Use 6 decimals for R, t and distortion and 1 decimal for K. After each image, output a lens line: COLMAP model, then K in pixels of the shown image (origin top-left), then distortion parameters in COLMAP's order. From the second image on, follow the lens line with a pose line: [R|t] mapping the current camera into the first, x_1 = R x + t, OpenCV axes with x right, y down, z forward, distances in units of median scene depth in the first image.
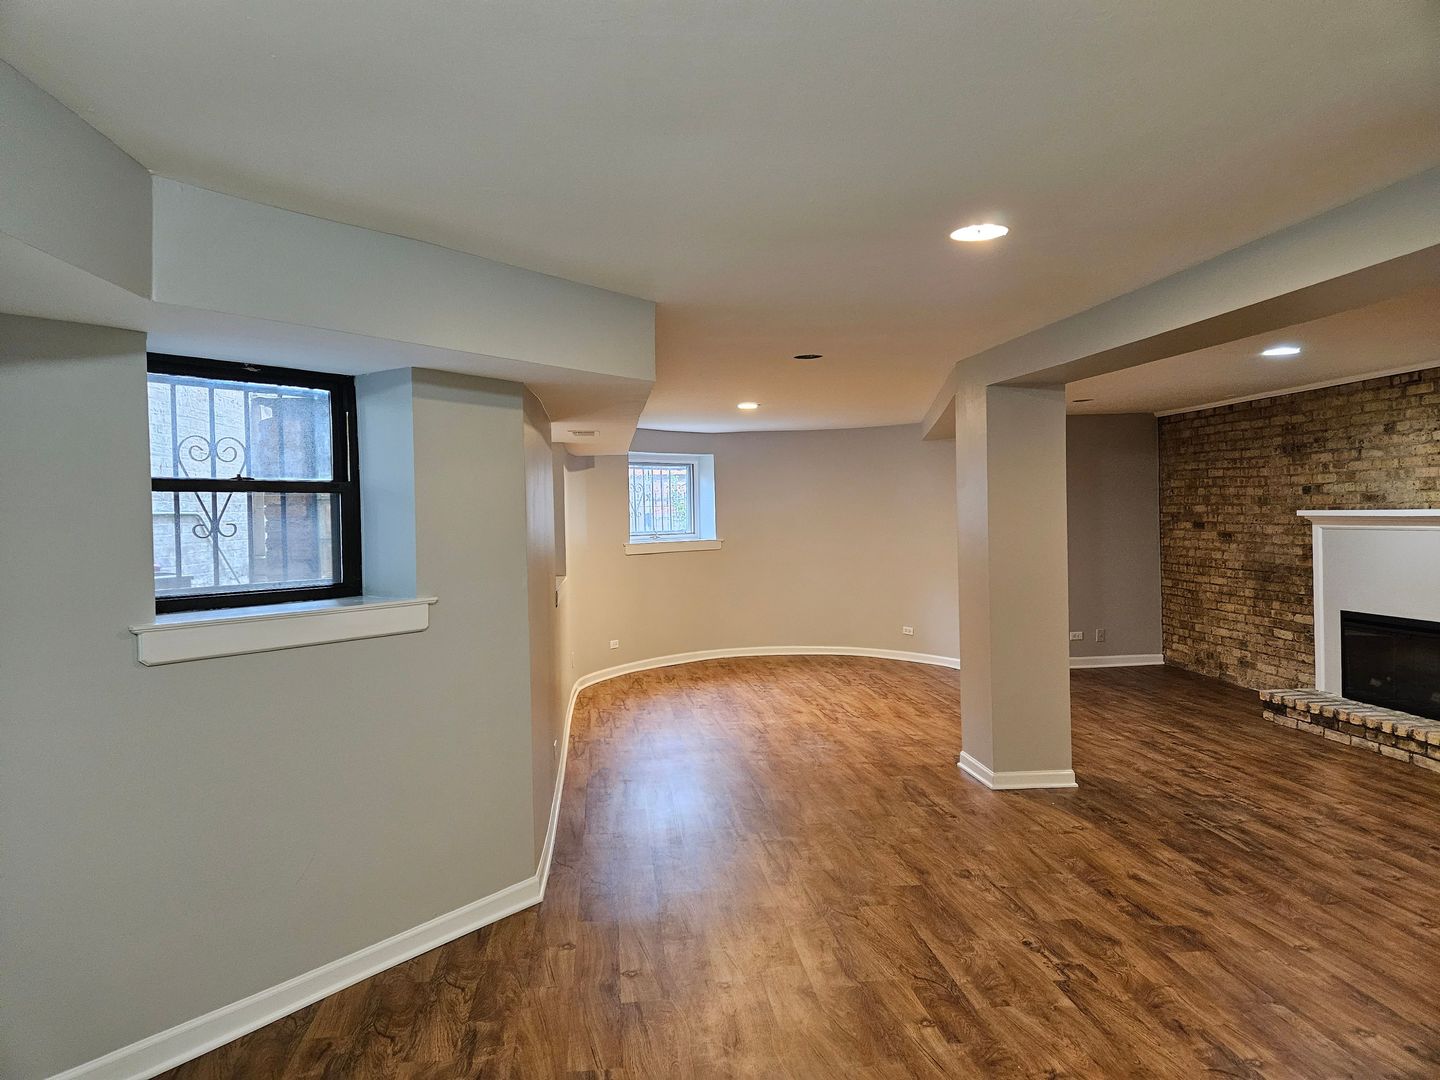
lens RADIAL K [[967.6, 0, 715.2], [0, 967.6, 538.9], [0, 0, 1]] dist [0.068448, -0.060272]
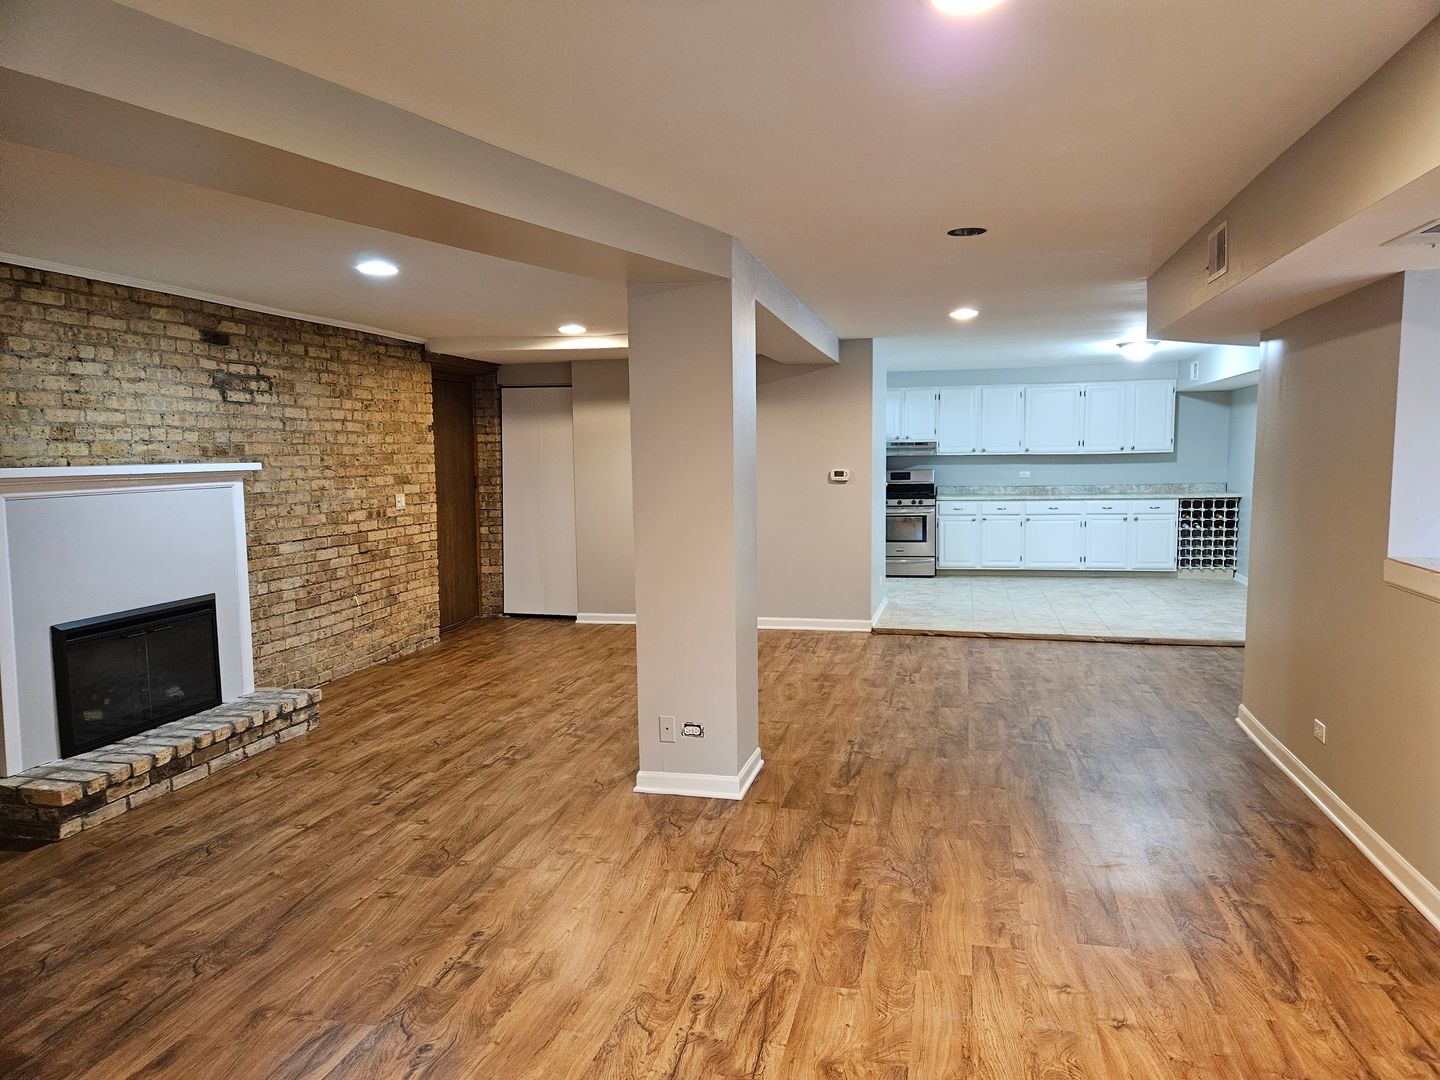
lens RADIAL K [[967.6, 0, 732.3], [0, 967.6, 540.9], [0, 0, 1]] dist [0.068448, -0.060272]
pose [[-0.939141, 0.000371, 0.343531, 0.008206], [0.041811, 0.992689, 0.113229, -0.050102], [-0.340978, 0.120701, -0.932290, 2.026879]]
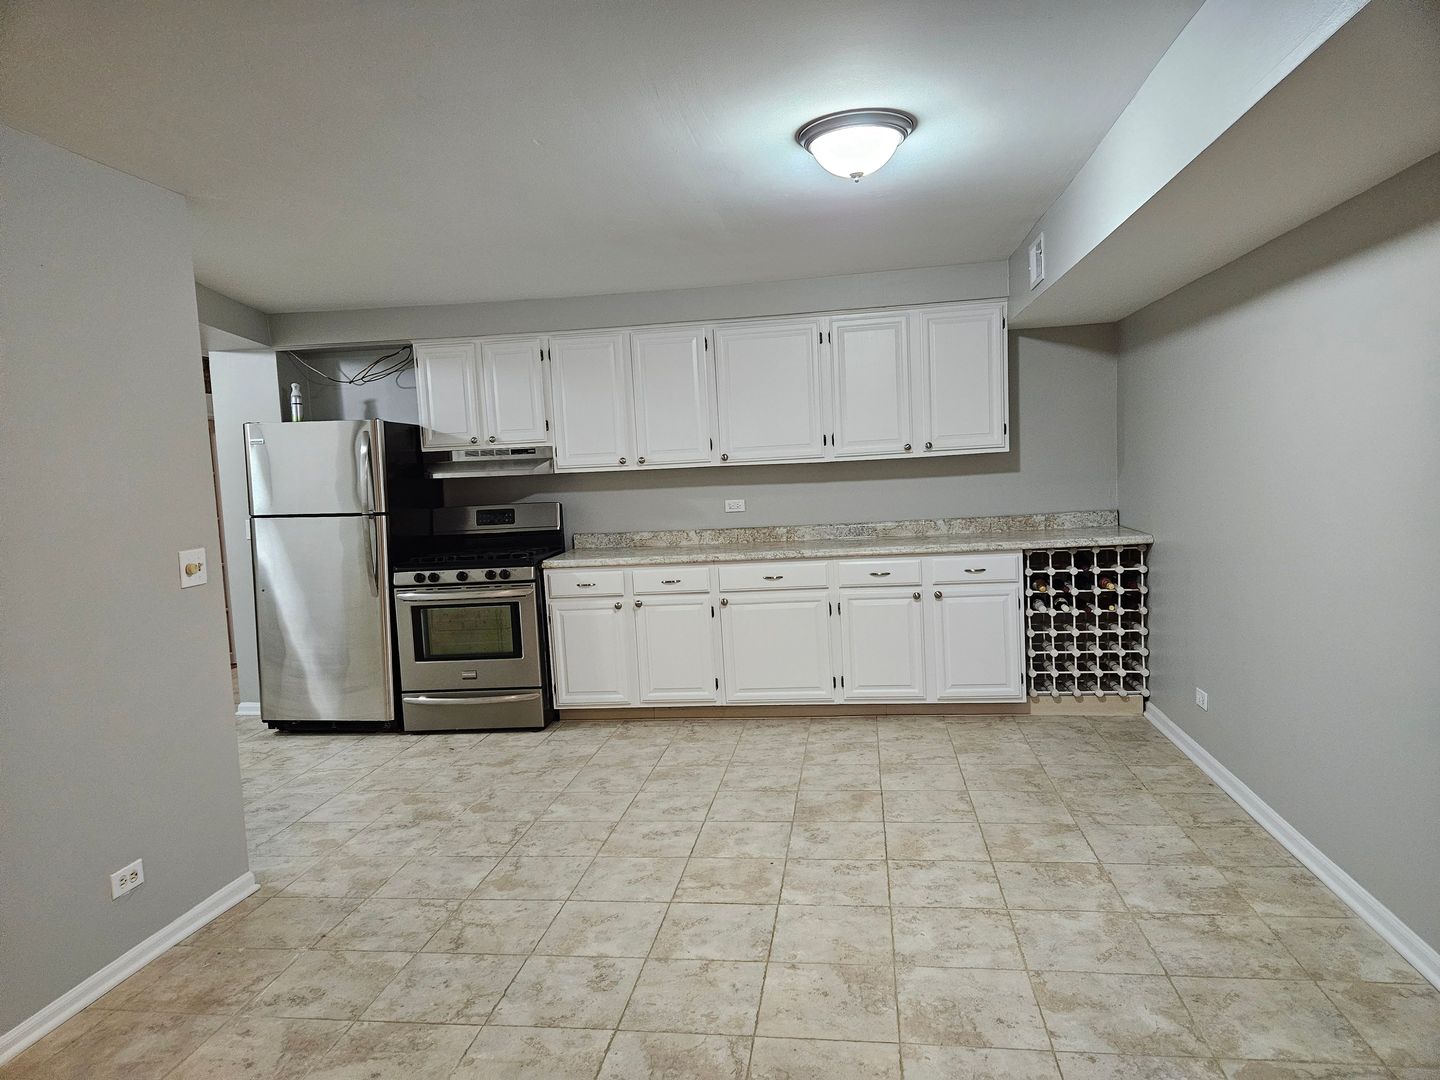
lens RADIAL K [[967.6, 0, 711.1], [0, 967.6, 543.7], [0, 0, 1]] dist [0.068448, -0.060272]
pose [[-0.961327, 0.045952, 0.271548, -0.074542], [0.075706, 0.992090, 0.100129, -0.015249], [-0.264799, 0.116814, -0.957202, 1.288130]]
